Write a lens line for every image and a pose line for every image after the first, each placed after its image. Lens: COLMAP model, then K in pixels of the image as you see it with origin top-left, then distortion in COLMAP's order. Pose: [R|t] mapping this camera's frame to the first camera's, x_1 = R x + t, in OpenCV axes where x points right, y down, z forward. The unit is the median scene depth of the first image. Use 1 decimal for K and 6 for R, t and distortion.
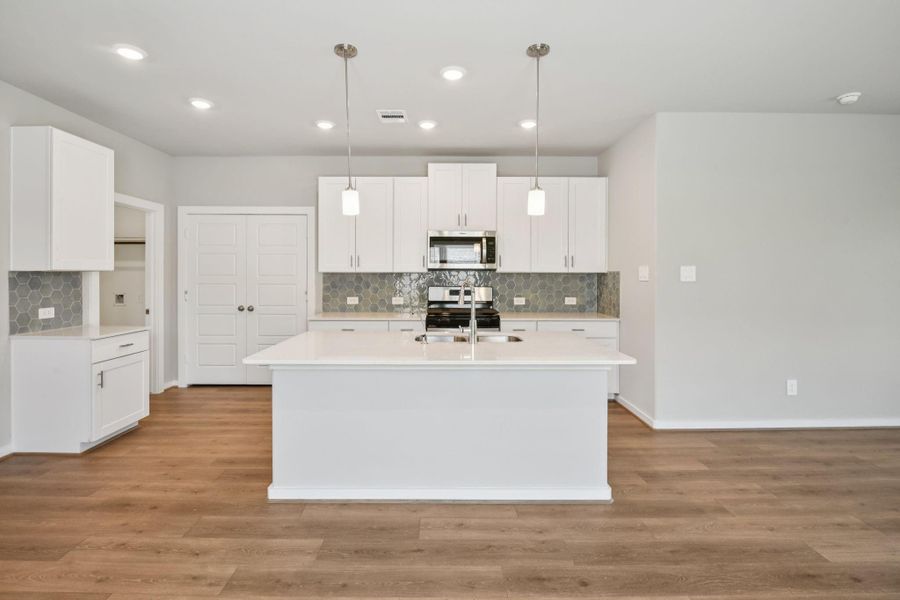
lens RADIAL K [[420.6, 0, 436.6], [0, 420.6, 274.0], [0, 0, 1]] dist [-0.012091, -0.000943]
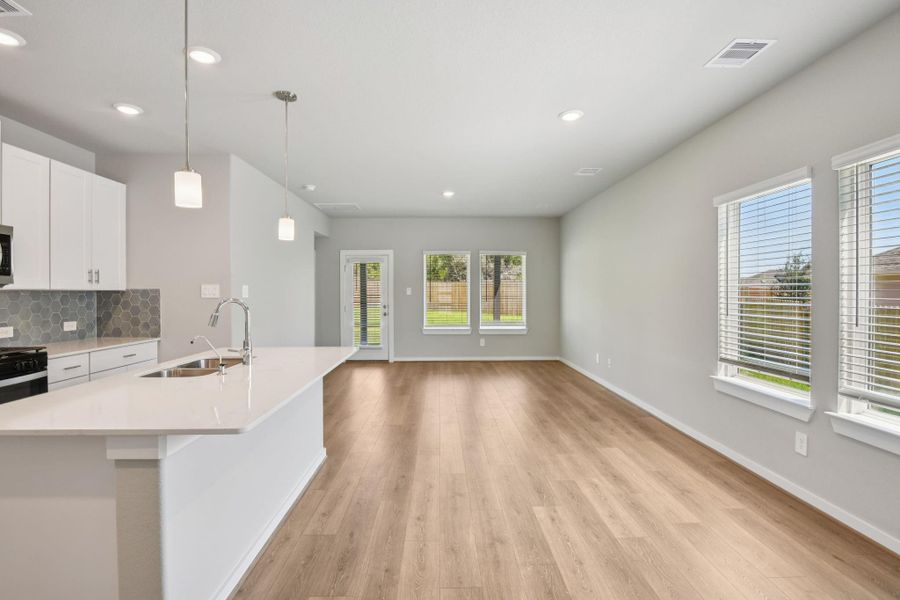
lens RADIAL K [[419.0, 0, 449.5], [0, 419.0, 294.0], [0, 0, 1]] dist [-0.001565, -0.000409]
pose [[-0.021819, -0.004454, 0.999752, -0.555308], [0.001236, 0.999989, 0.004483, 0.001591], [-0.999761, 0.001334, -0.021813, 0.355618]]
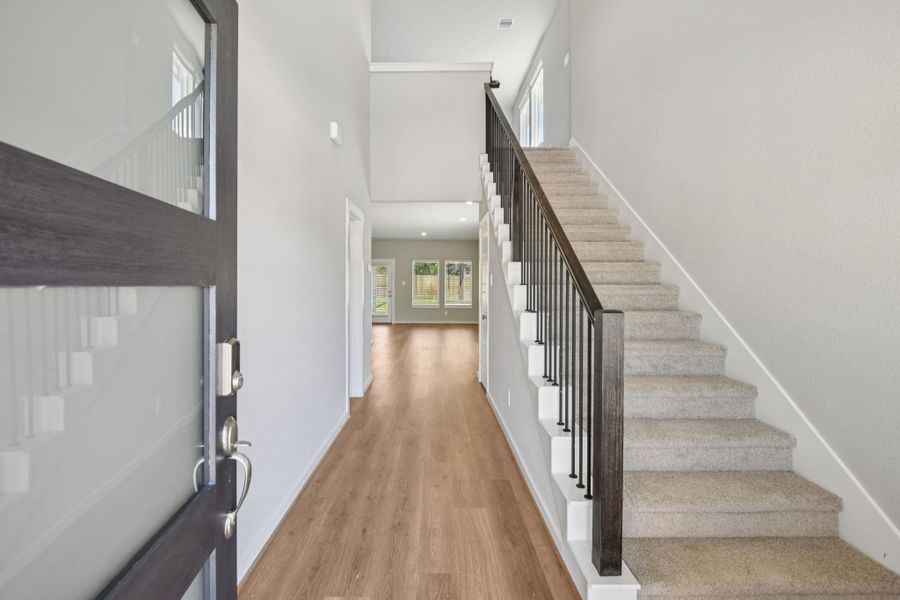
lens RADIAL K [[419.0, 0, 449.5], [0, 419.0, 294.0], [0, 0, 1]] dist [-0.001565, -0.000409]
pose [[-0.030037, -0.019843, 0.999352, -1.930237], [-0.004348, 0.999796, 0.019721, 0.017073], [-0.999539, -0.003753, -0.030118, 0.237480]]
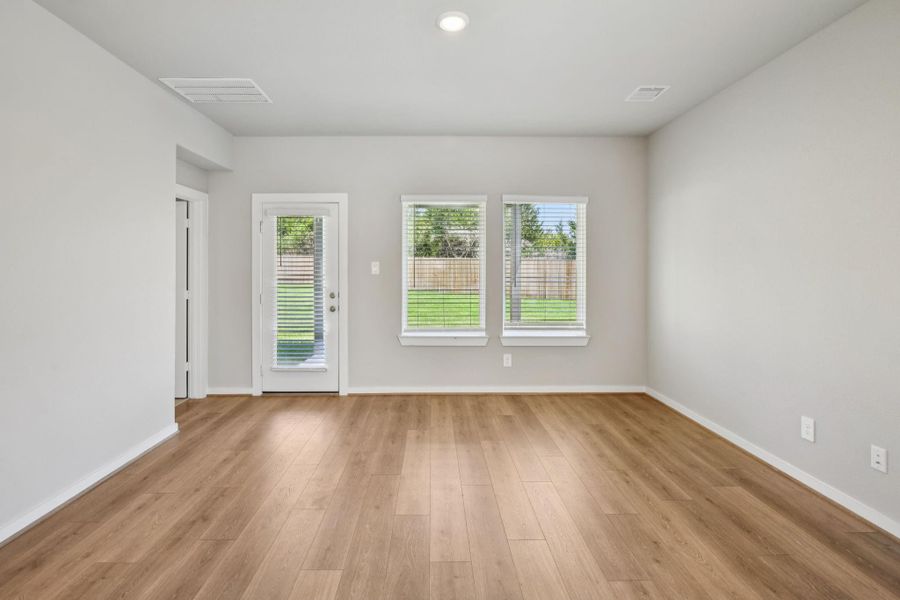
lens RADIAL K [[420.6, 0, 436.6], [0, 420.6, 274.0], [0, 0, 1]] dist [-0.012091, -0.000943]
pose [[-0.009680, -0.009212, 0.999911, 0.279997], [-0.001164, 0.999957, 0.009201, 0.002603], [-0.999952, -0.001075, -0.009691, 0.354952]]
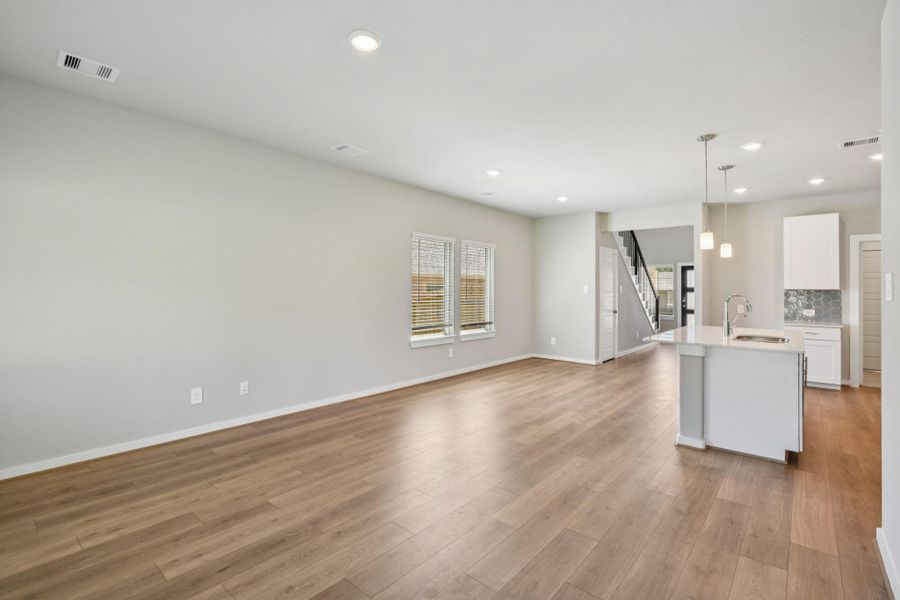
lens RADIAL K [[415.5, 0, 444.5], [0, 415.5, 286.4], [0, 0, 1]] dist [-0.002062, -0.000480]
pose [[-0.657533, -0.011868, -0.753332, 1.182244], [-0.006990, 0.999929, -0.009652, 0.005854], [0.753393, -0.001080, -0.657569, 0.774378]]
